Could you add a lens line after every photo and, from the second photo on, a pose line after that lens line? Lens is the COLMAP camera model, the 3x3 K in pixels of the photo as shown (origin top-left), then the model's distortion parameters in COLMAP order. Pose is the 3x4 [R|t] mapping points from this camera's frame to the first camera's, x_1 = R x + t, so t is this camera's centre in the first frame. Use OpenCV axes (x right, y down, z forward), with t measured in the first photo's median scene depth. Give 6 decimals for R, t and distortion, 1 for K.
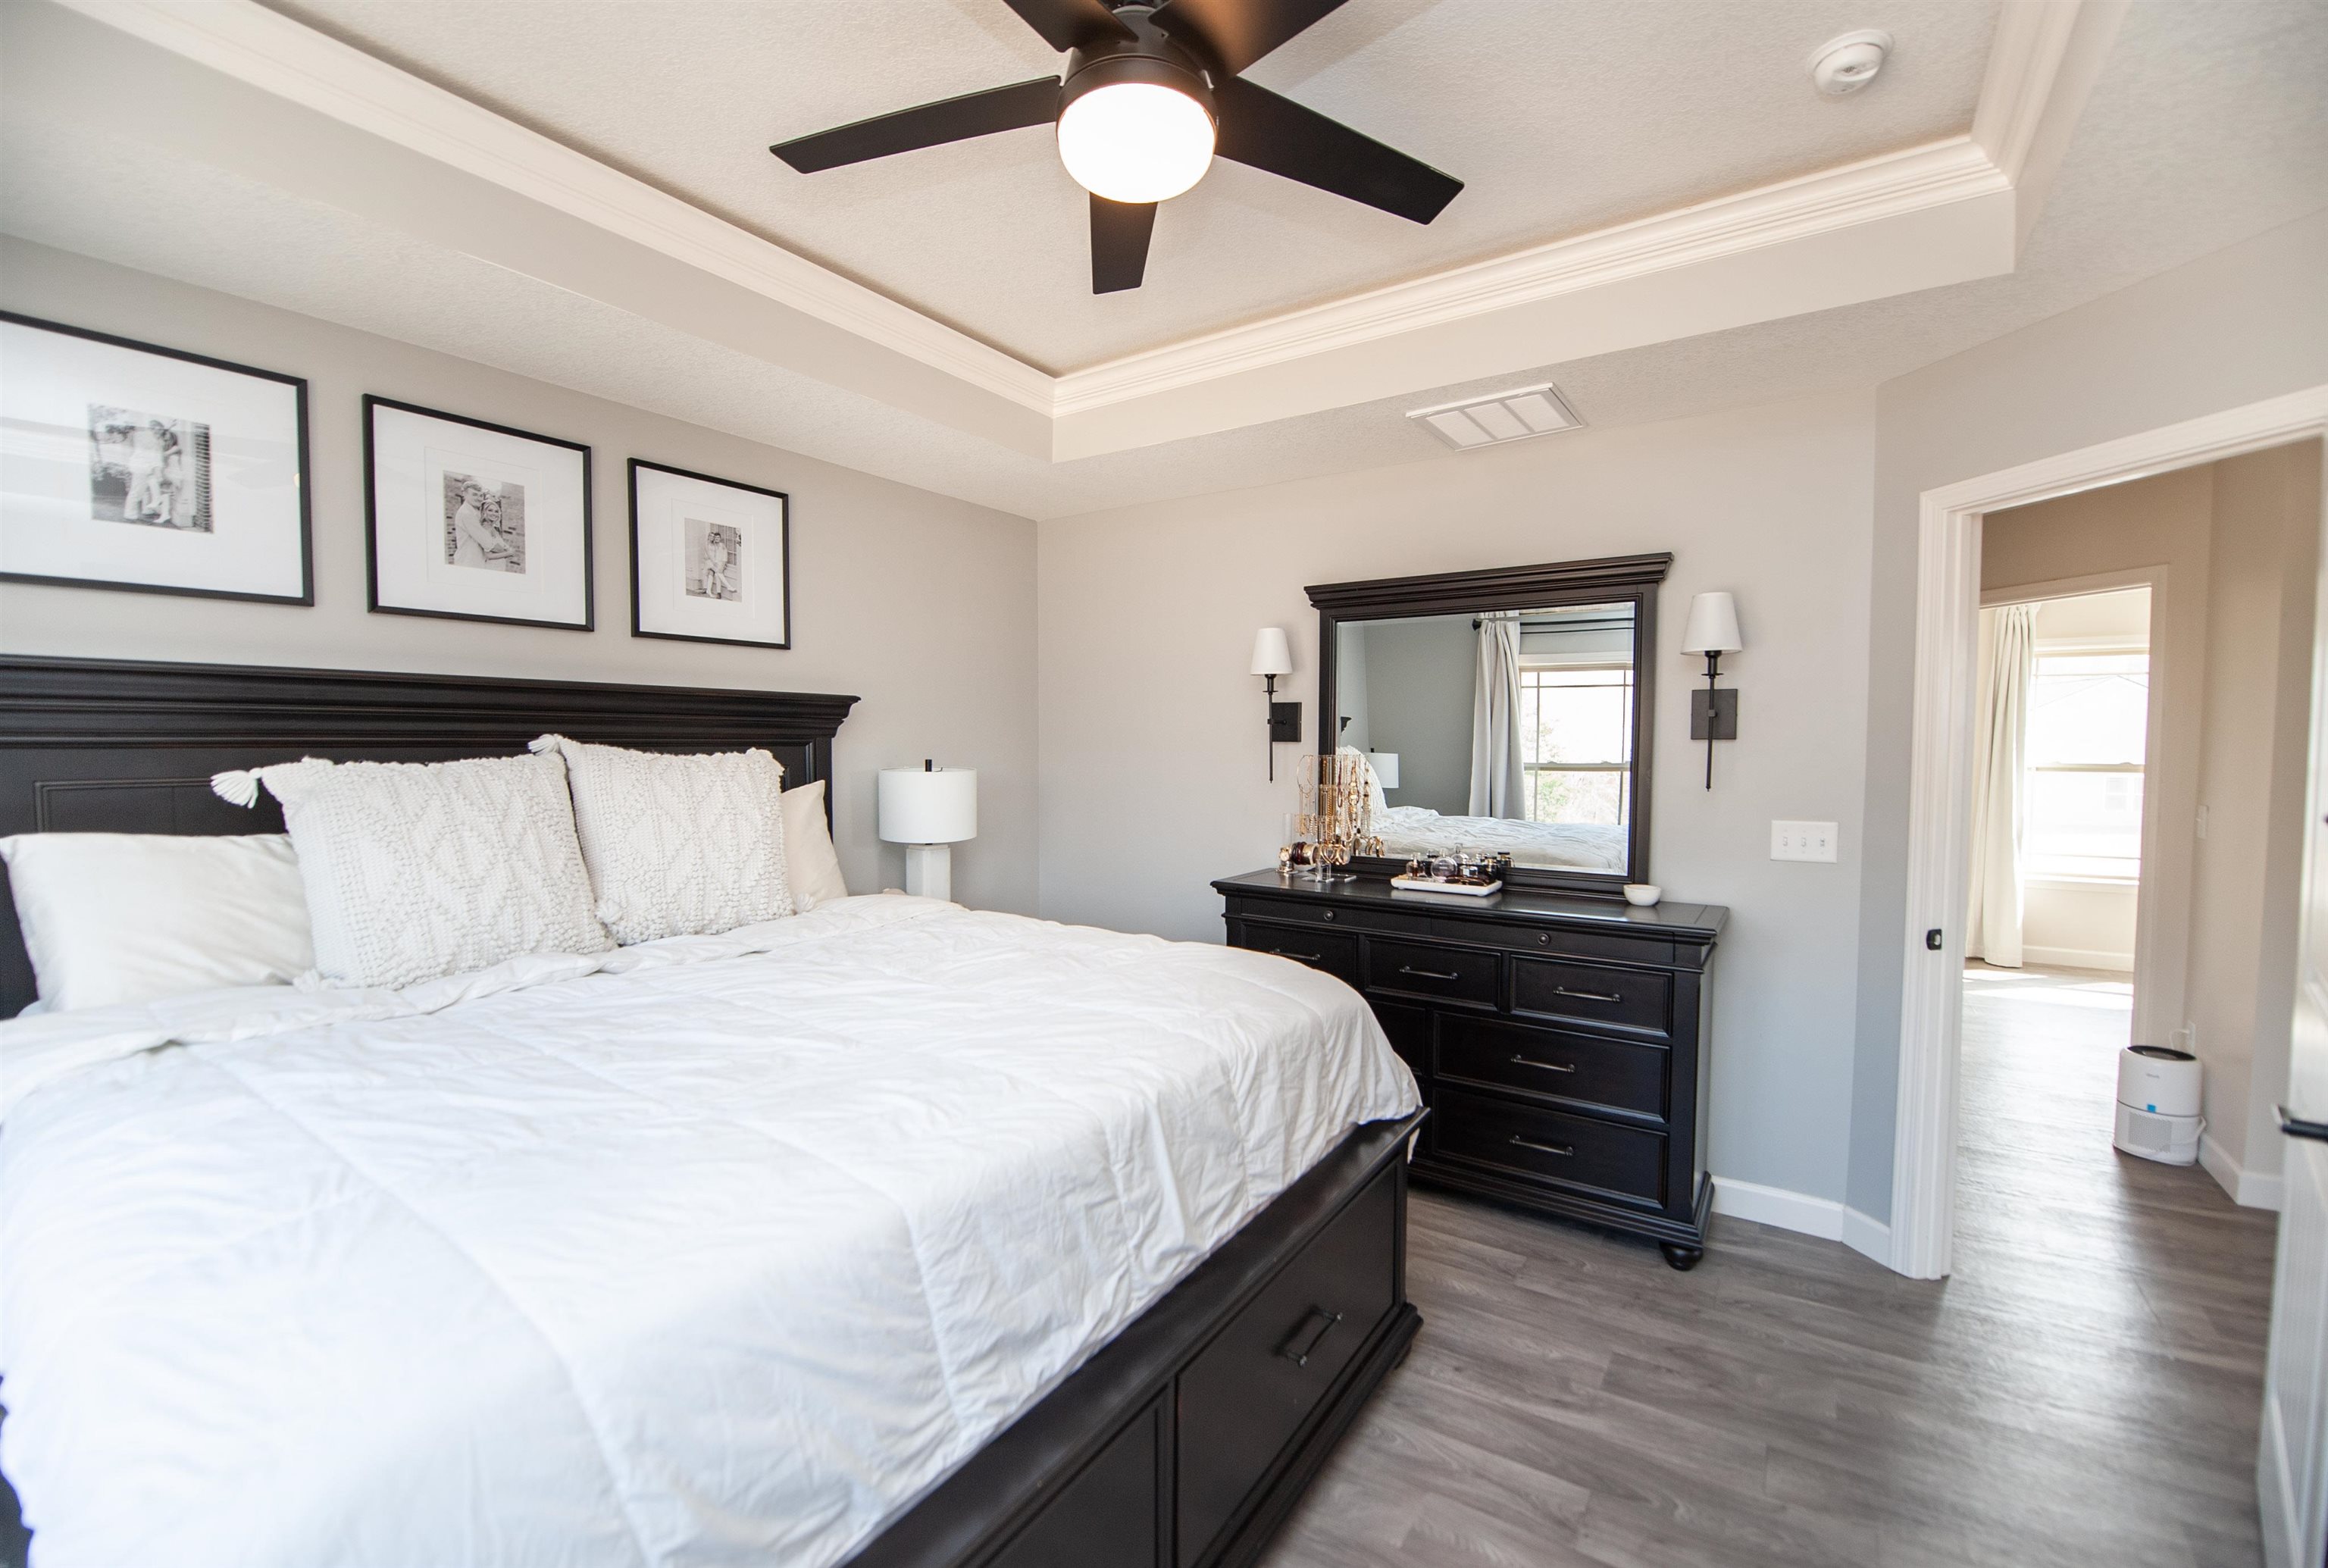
lens RADIAL K [[965.8, 0, 1178.8], [0, 965.8, 780.7], [0, 0, 1]] dist [-0.019471, -0.000663]
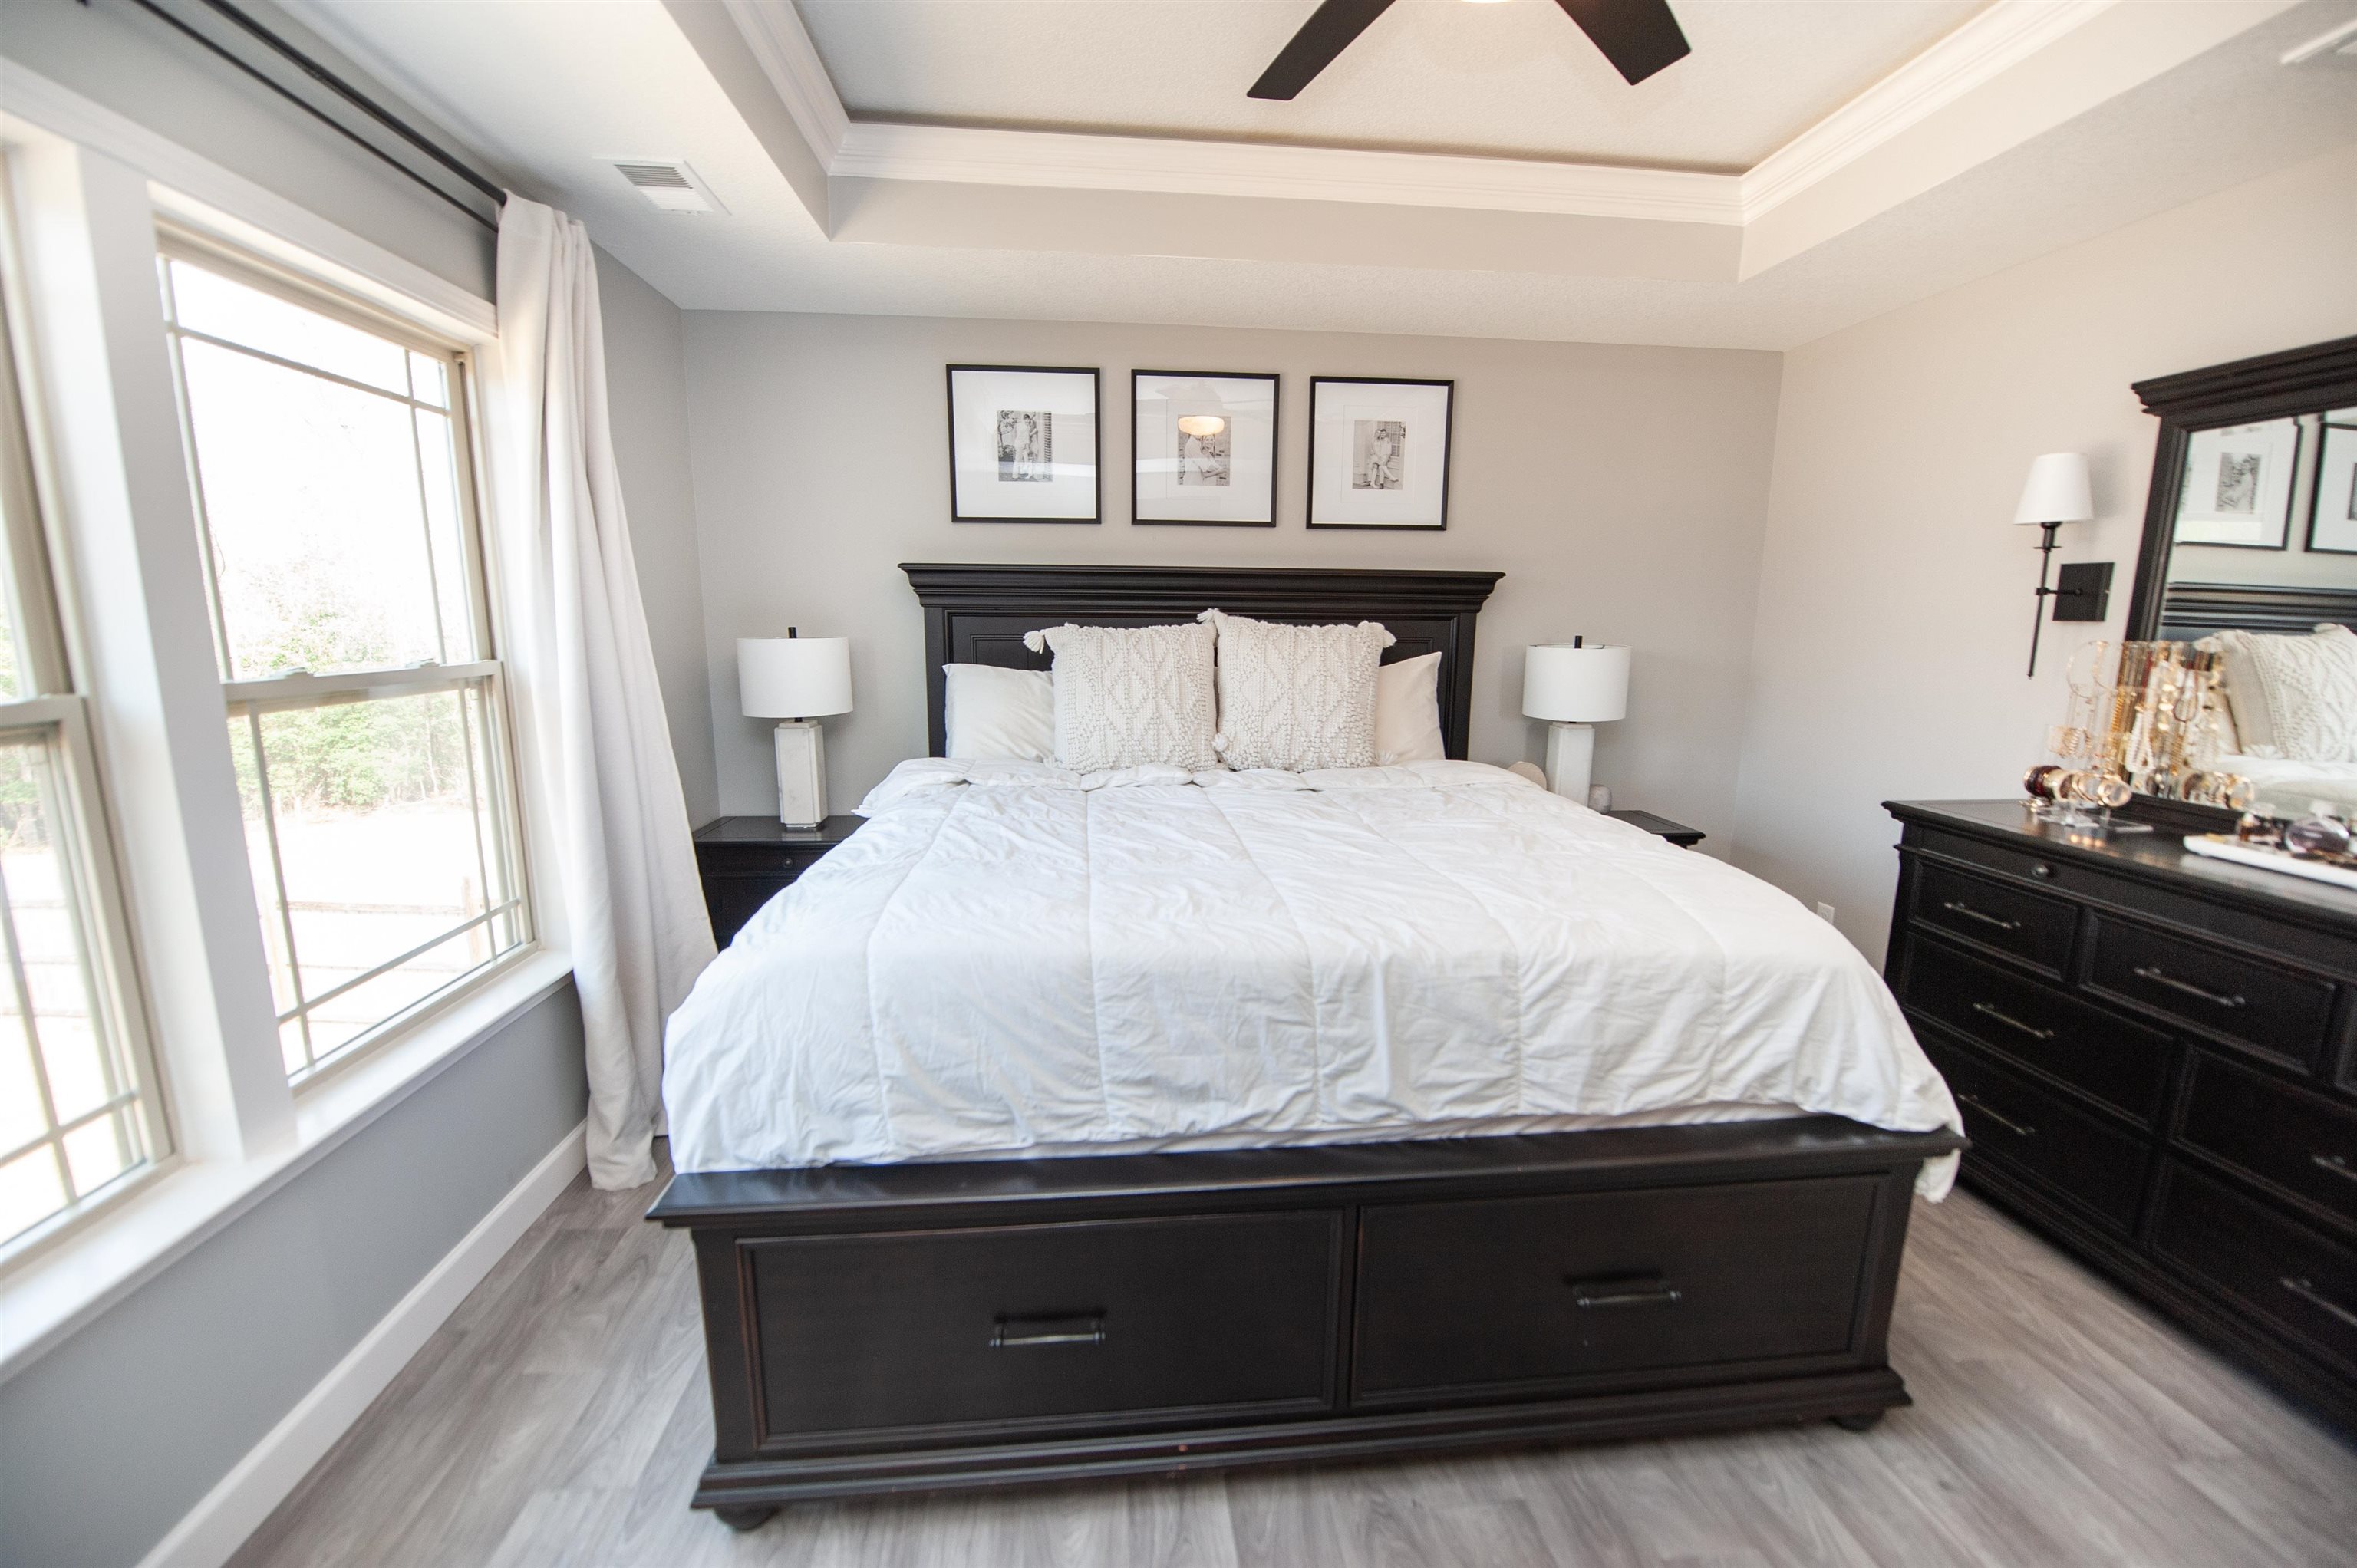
lens RADIAL K [[940.3, 0, 1178.5], [0, 940.3, 784.0], [0, 0, 1]] dist [-0.014987, -0.004662]
pose [[0.622770, 0.138206, -0.770102, 0.423947], [-0.037734, 0.988435, 0.146874, 0.003467], [0.781494, -0.062409, 0.620783, 0.151847]]
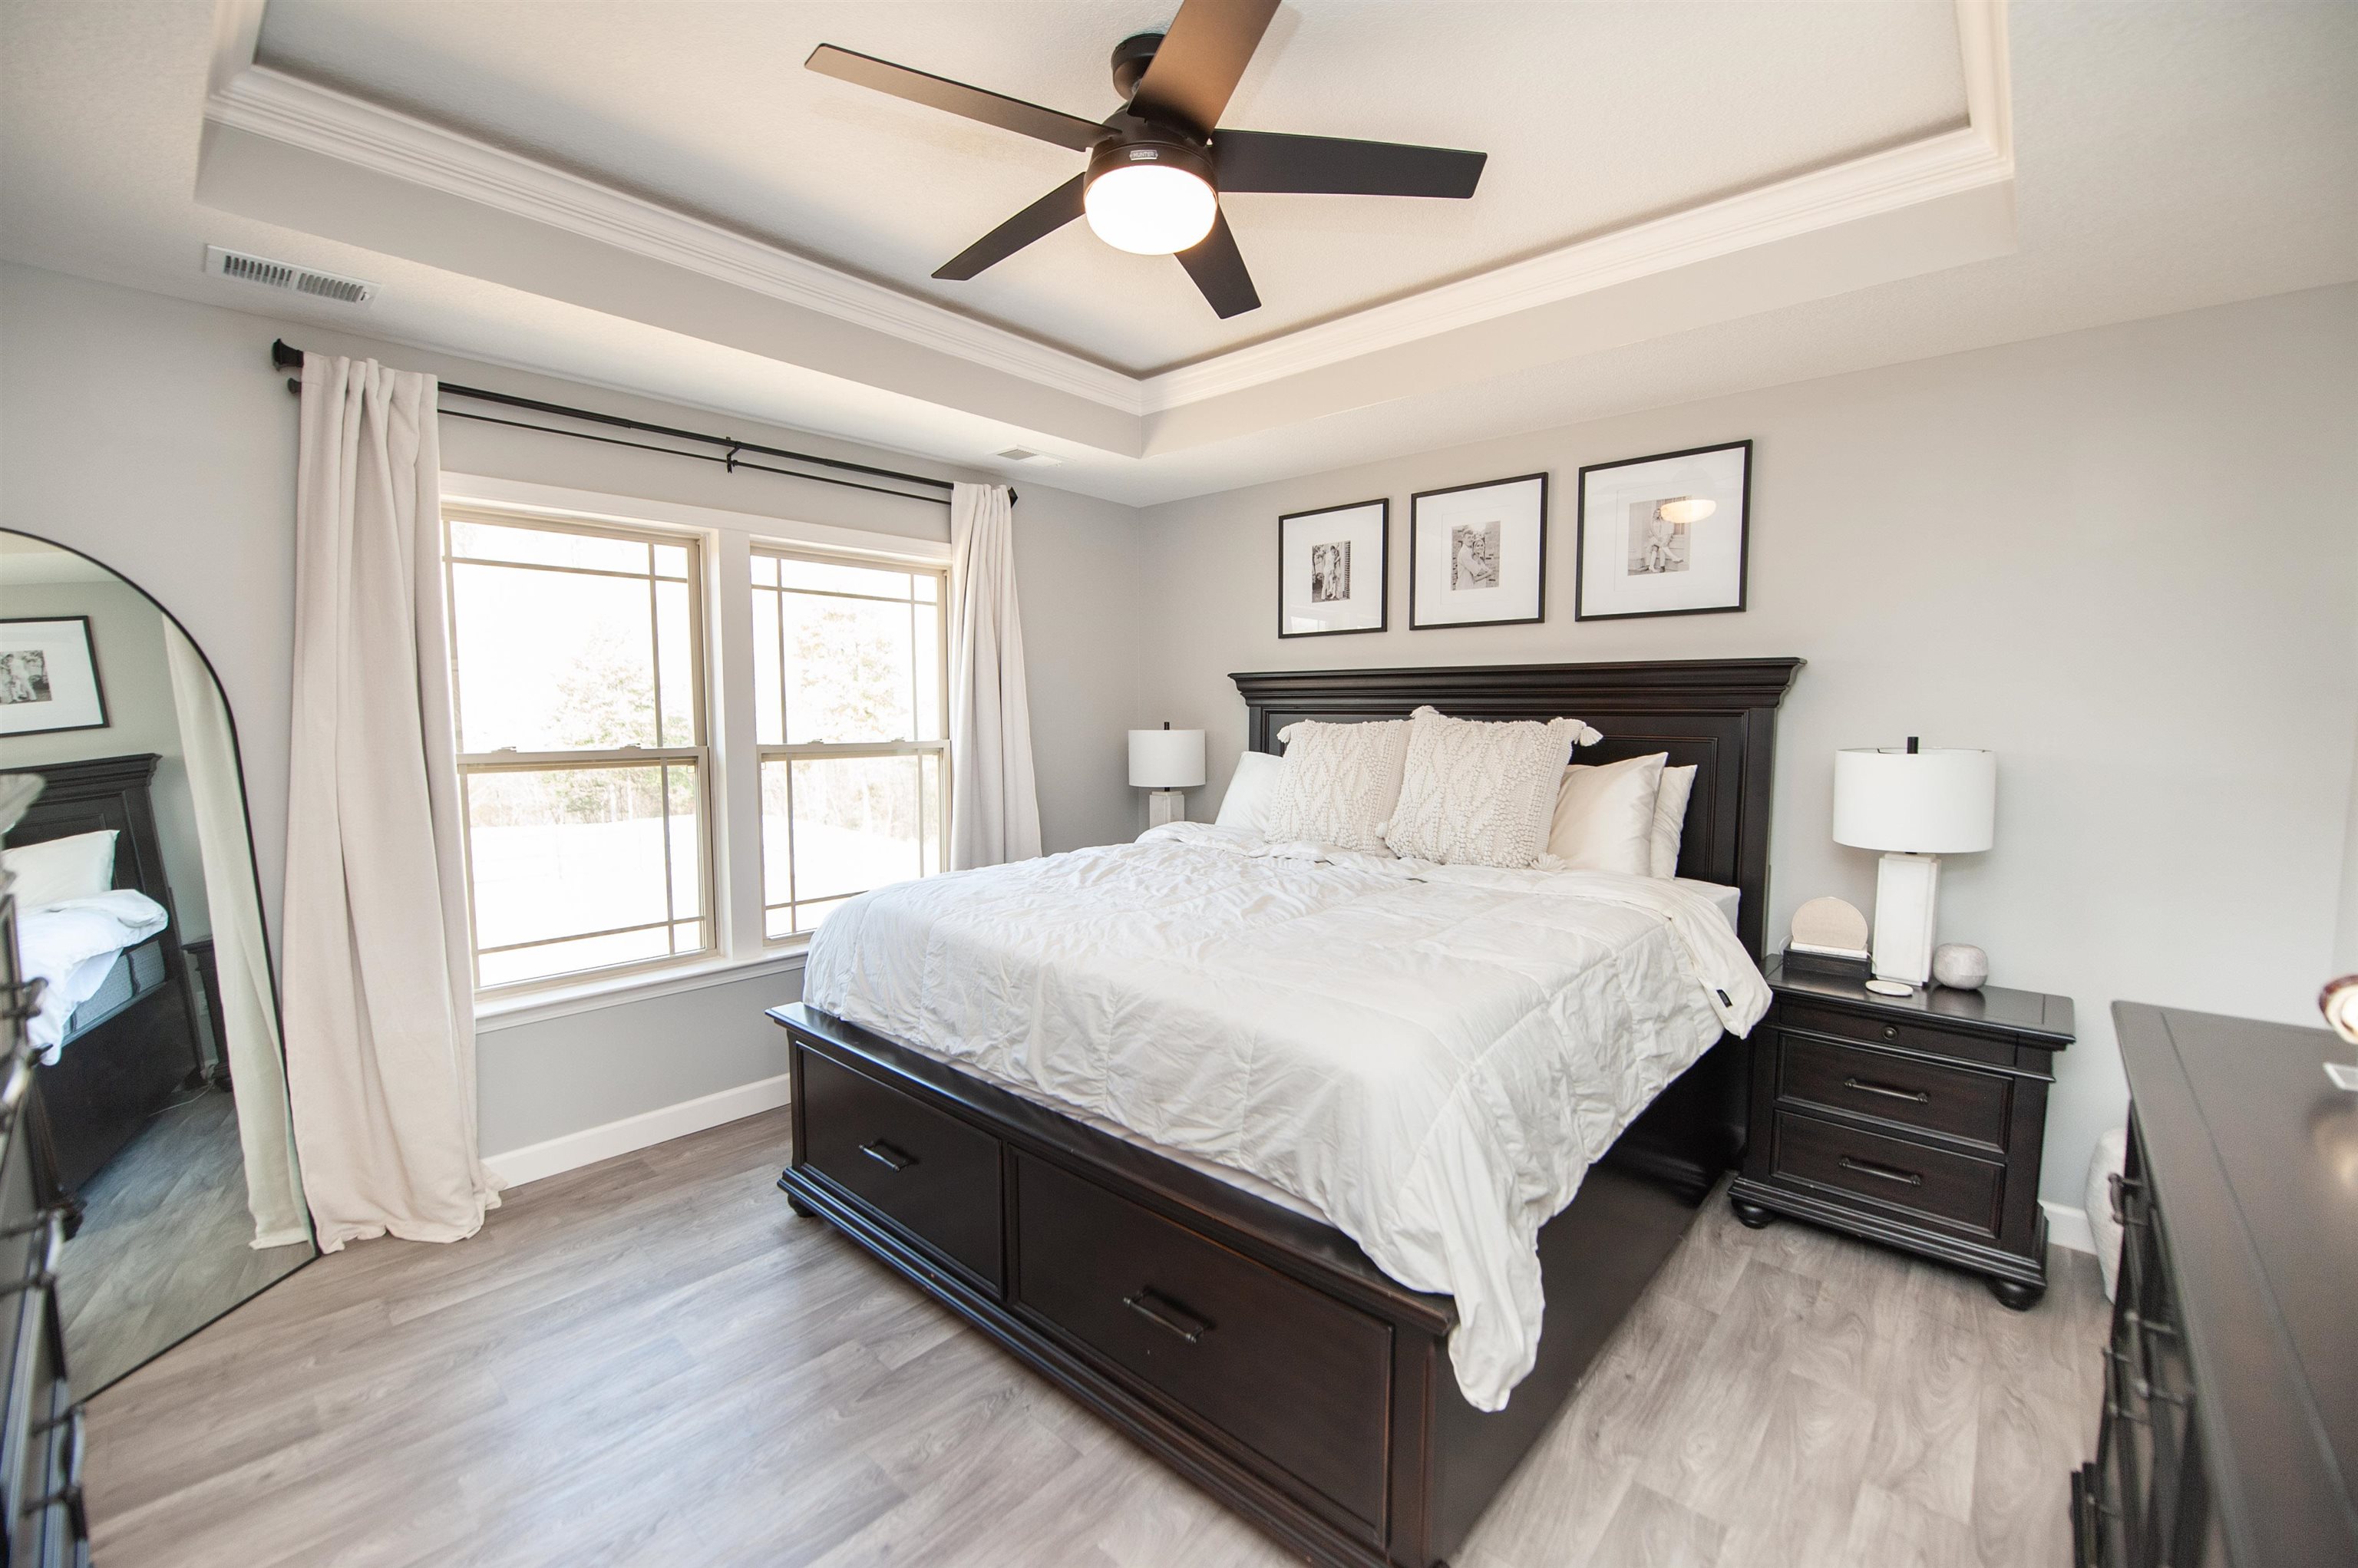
lens RADIAL K [[940.8, 0, 1179.0], [0, 940.8, 784.0], [0, 0, 1]] dist [-0.014987, -0.004662]
pose [[-0.145189, 0.073599, -0.986663, 0.915853], [-0.043083, 0.995813, 0.080621, -0.034797], [0.988465, 0.054214, -0.141410, 0.985253]]
